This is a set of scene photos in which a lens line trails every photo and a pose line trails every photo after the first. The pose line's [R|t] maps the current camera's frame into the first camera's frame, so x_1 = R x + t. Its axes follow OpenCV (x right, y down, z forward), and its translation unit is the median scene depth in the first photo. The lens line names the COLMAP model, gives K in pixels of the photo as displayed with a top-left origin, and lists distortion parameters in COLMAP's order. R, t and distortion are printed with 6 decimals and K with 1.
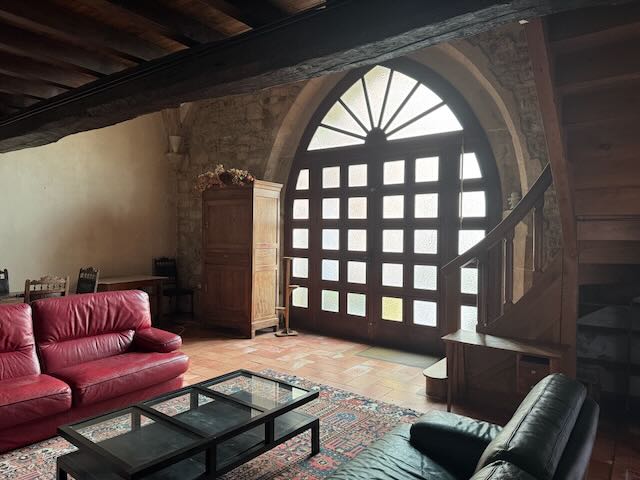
lens RADIAL K [[449.7, 0, 320.5], [0, 449.7, 243.3], [0, 0, 1]] dist [-0.002738, -0.004304]
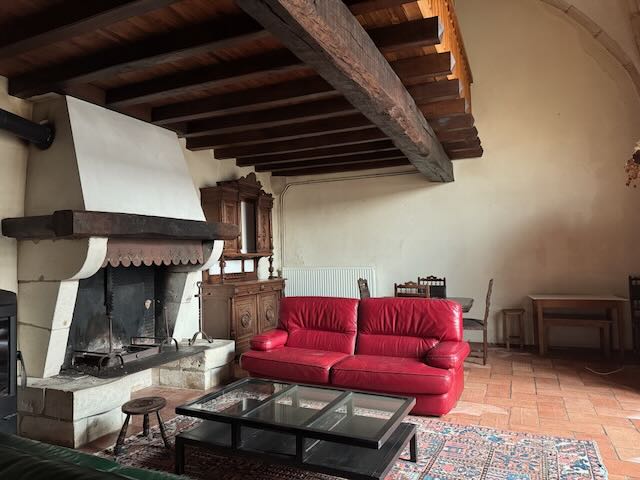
lens RADIAL K [[449.7, 0, 320.6], [0, 449.7, 236.3], [0, 0, 1]] dist [-0.002738, -0.004304]
pose [[0.199276, -0.054832, -0.978408, 0.532644], [-0.007653, 0.998316, -0.057506, 0.024565], [0.979913, 0.018947, 0.198521, 0.556628]]
